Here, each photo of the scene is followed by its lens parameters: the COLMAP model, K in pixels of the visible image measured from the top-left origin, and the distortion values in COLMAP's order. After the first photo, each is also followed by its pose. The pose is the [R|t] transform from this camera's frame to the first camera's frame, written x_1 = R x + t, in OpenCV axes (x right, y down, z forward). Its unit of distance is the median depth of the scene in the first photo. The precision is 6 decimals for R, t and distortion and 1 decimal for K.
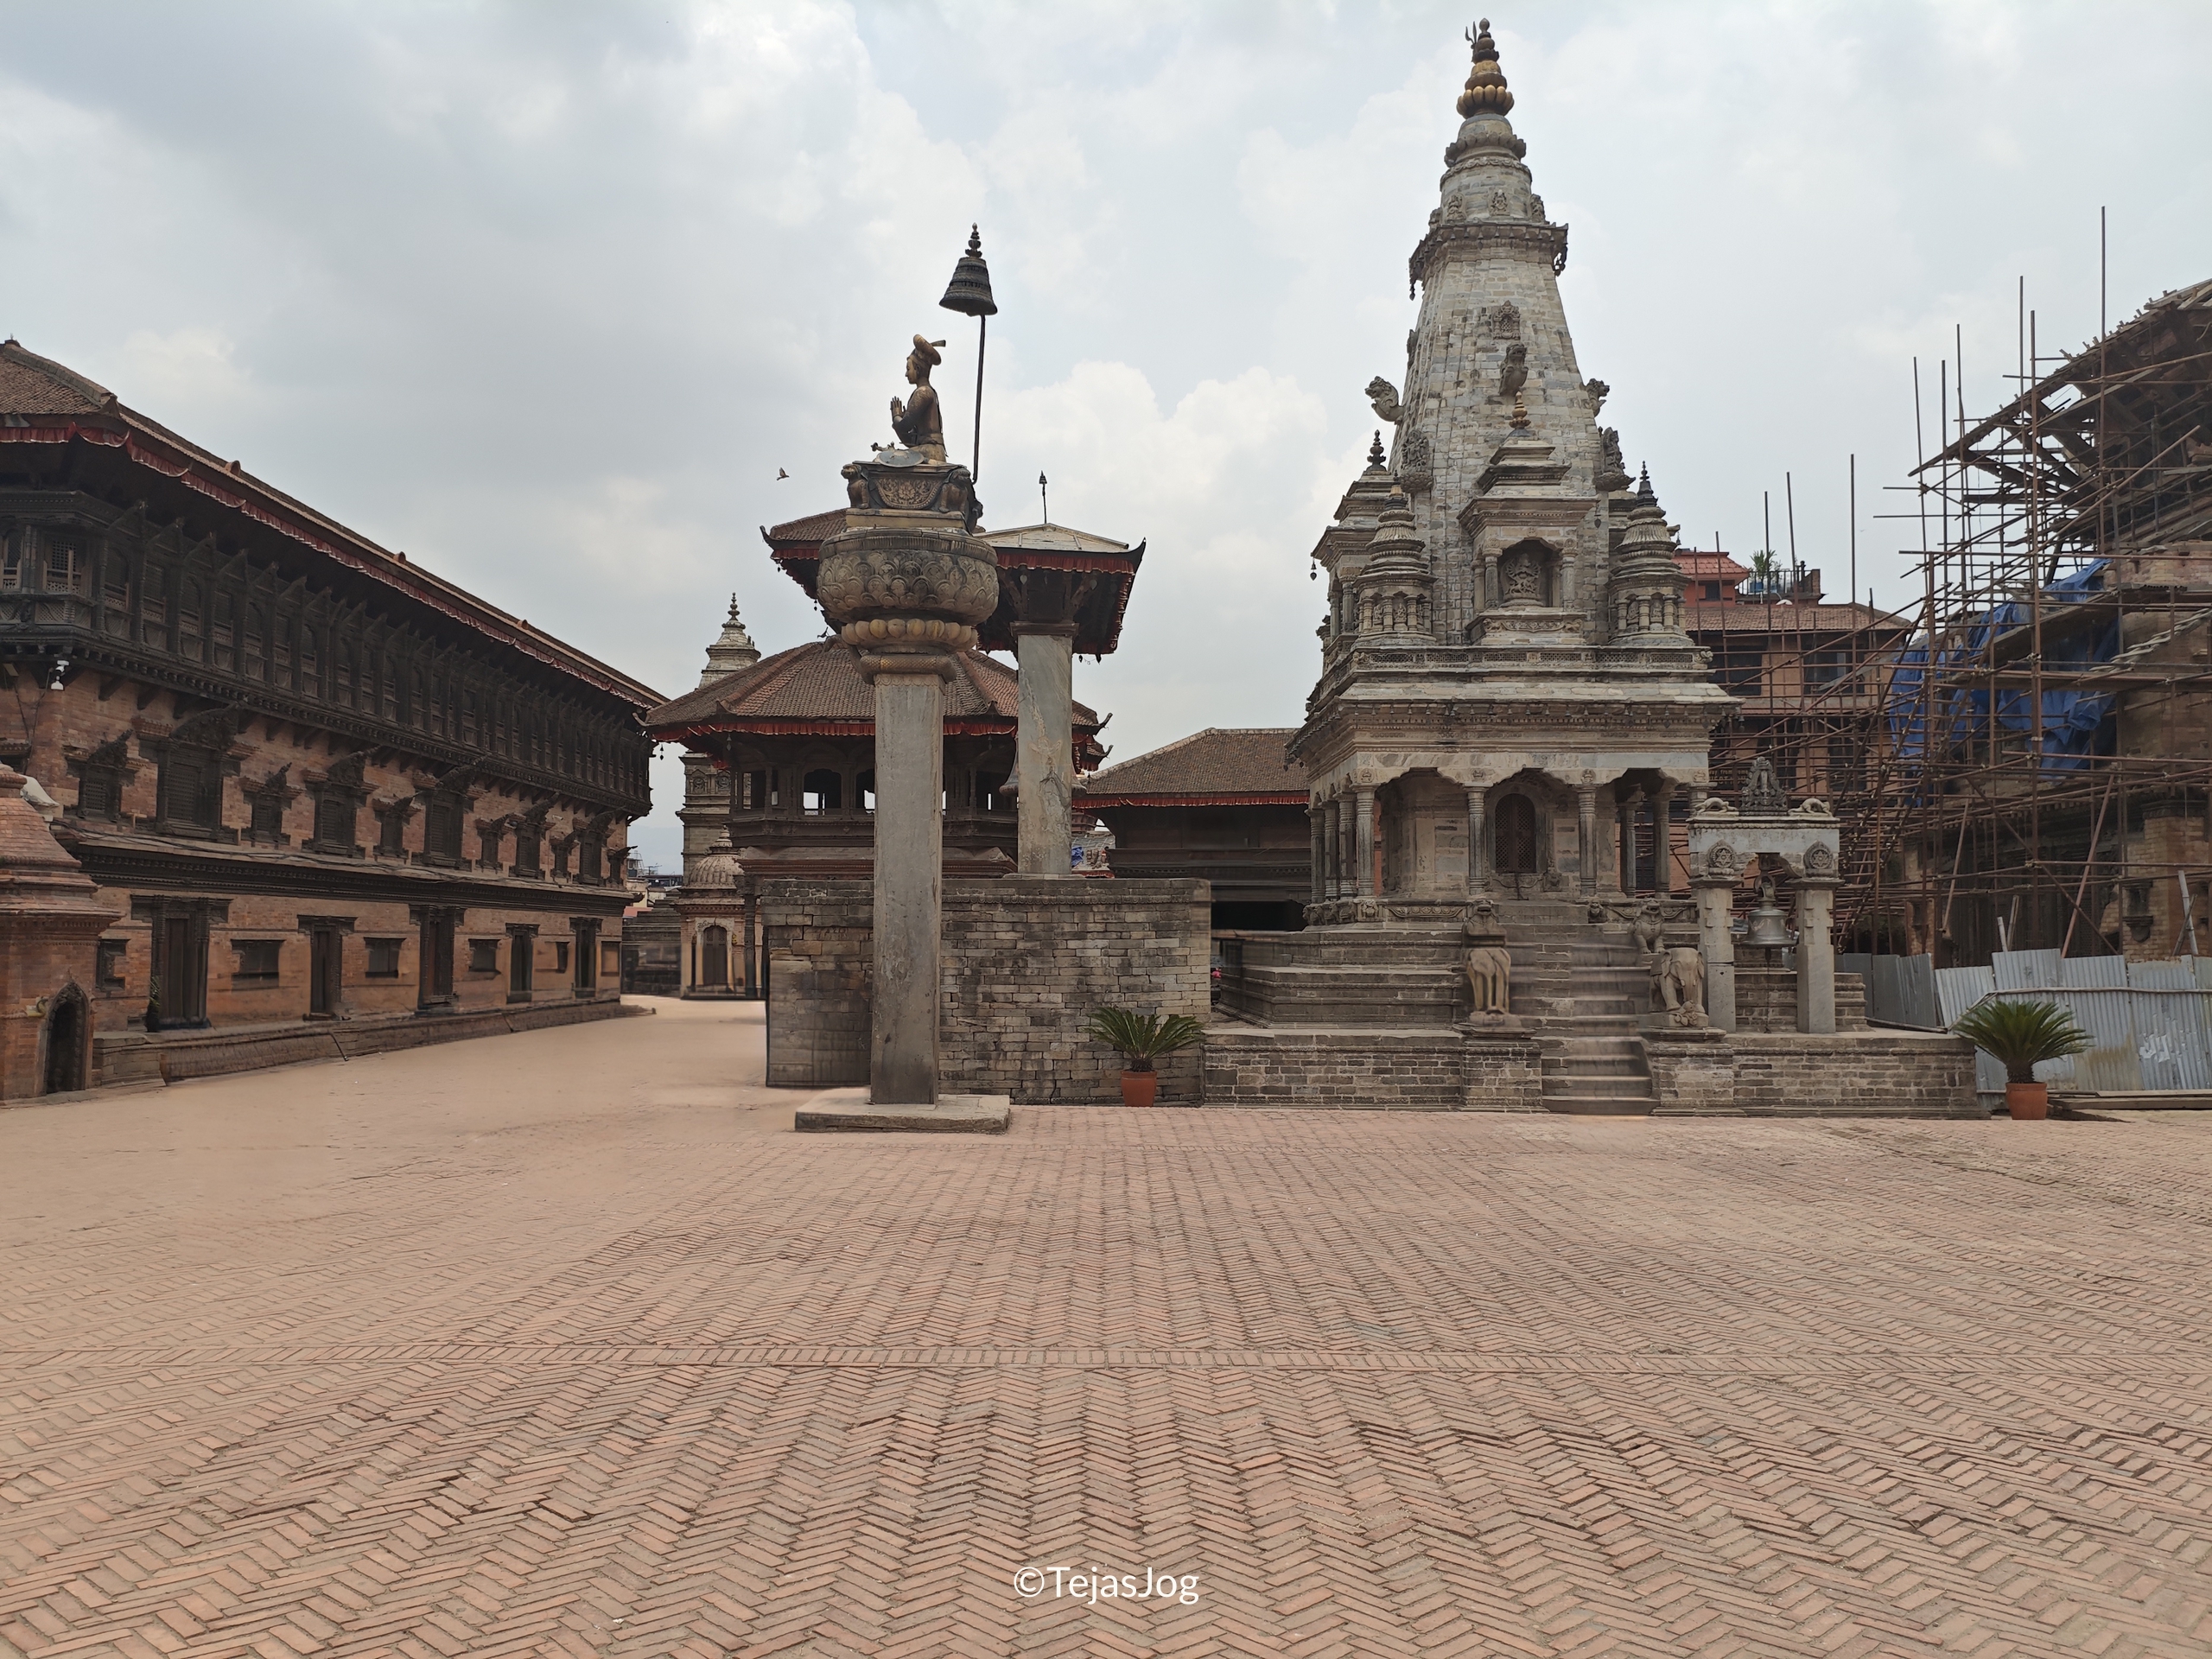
lens RADIAL K [[1685.3, 0, 1112.9], [0, 1685.3, 870.6], [0, 0, 1]] dist [0.099915, -0.239265]
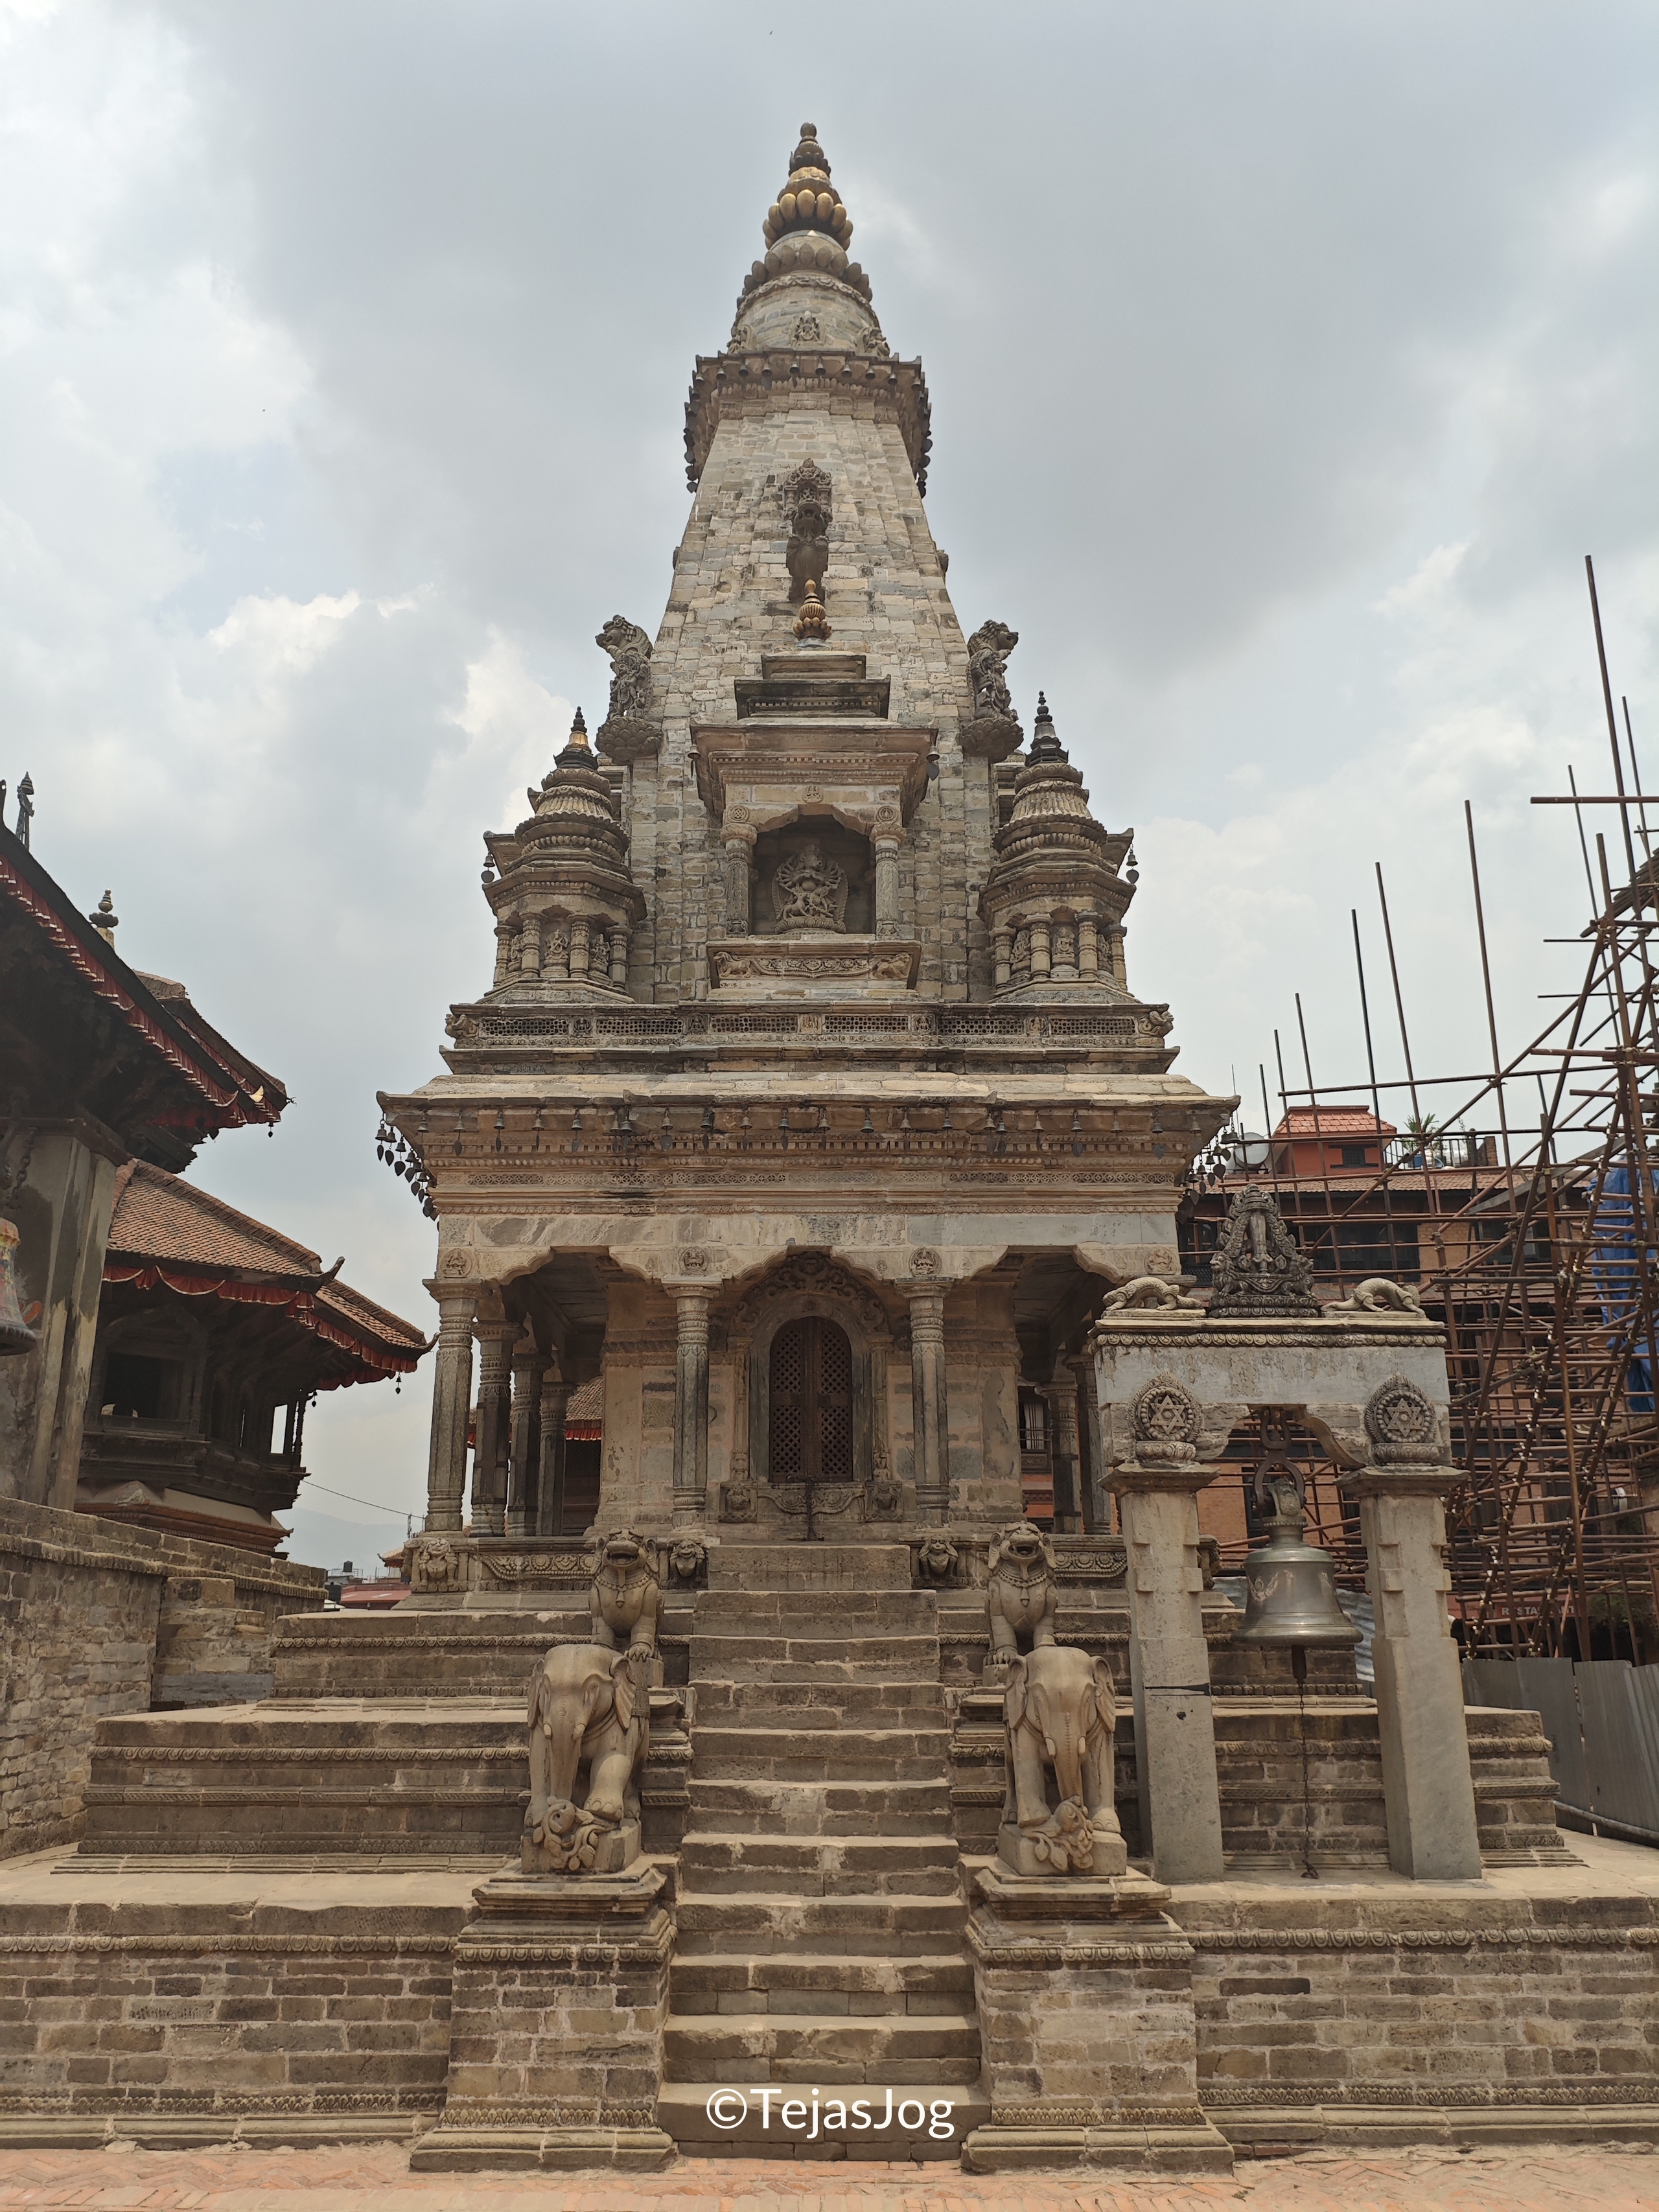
lens RADIAL K [[1858.9, 0, 778.2], [0, 1858.9, 1065.3], [0, 0, 1]] dist [0.079513, -0.157170]
pose [[0.999953, -0.004241, 0.008672, 0.235085], [0.006320, 0.966661, -0.255981, 0.023001], [-0.007297, 0.256024, 0.966643, 0.487521]]
